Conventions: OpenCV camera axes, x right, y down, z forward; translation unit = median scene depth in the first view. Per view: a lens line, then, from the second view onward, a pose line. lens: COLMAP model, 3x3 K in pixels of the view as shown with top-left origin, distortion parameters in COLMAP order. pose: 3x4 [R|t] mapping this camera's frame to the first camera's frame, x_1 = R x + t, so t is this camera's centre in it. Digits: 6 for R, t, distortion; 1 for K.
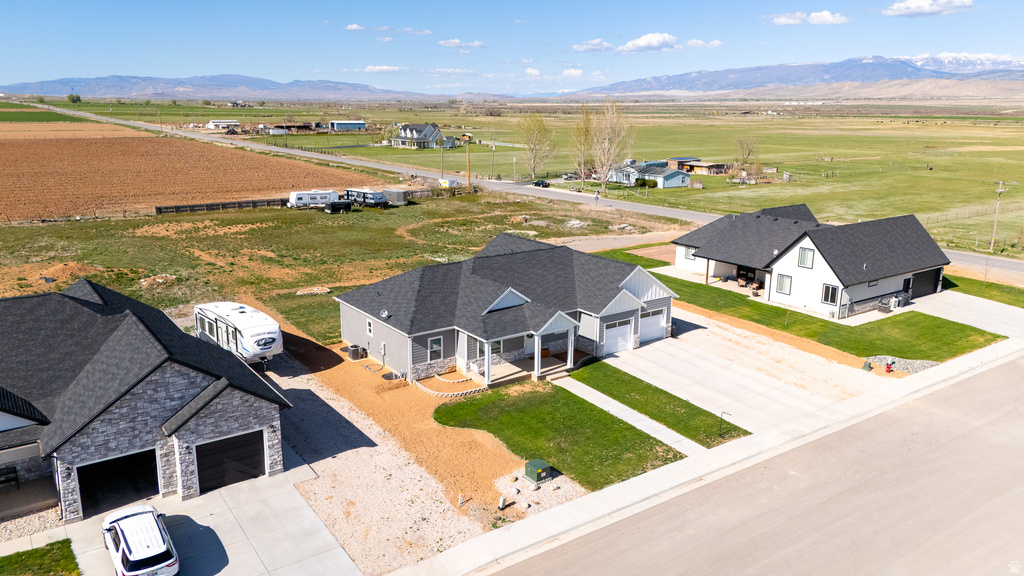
lens RADIAL K [[750.8, 0, 514.7], [0, 750.8, 291.8], [0, 0, 1]] dist [0.076568, -0.075420]
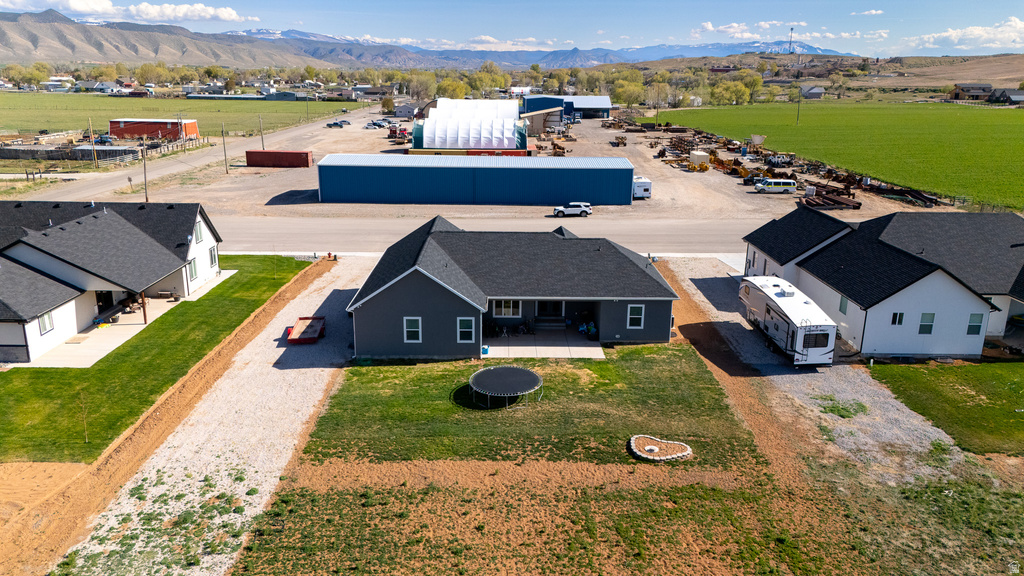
lens RADIAL K [[750.8, 0, 511.9], [0, 750.8, 295.7], [0, 0, 1]] dist [0.076568, -0.075420]
pose [[-0.816336, -0.183265, 0.547731, -0.551567], [0.123297, 0.871171, 0.475246, -0.435488], [-0.564263, 0.455494, -0.688573, 1.673073]]
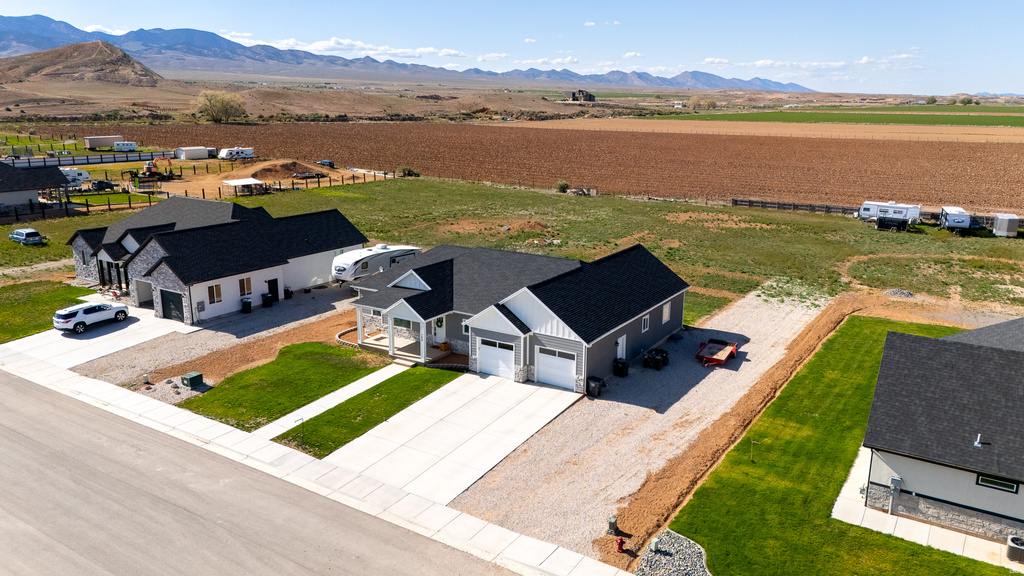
lens RADIAL K [[750.8, 0, 508.2], [0, 750.8, 286.8], [0, 0, 1]] dist [0.076568, -0.075420]
pose [[0.362092, 0.219723, -0.905876, 0.861841], [-0.230950, 0.962668, 0.141184, -0.140022], [0.903079, 0.158091, 0.399319, 0.598347]]
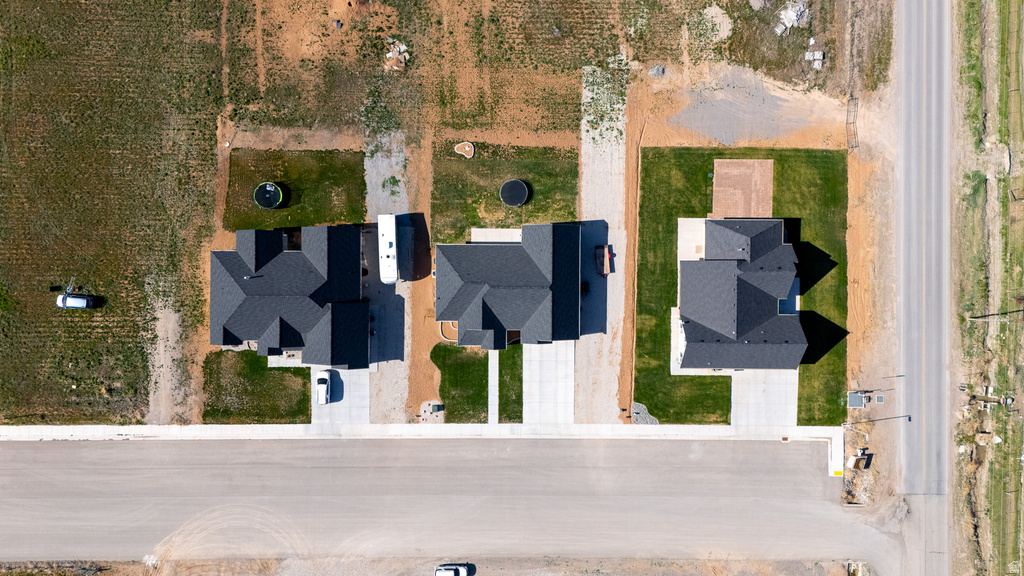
lens RADIAL K [[750.8, 0, 511.6], [0, 750.8, 290.3], [0, 0, 1]] dist [0.076568, -0.075420]
pose [[0.805976, 0.591945, 0.001881, -0.006834], [-0.153437, 0.205845, 0.966481, -1.882920], [0.571716, -0.779249, 0.256732, 0.482071]]
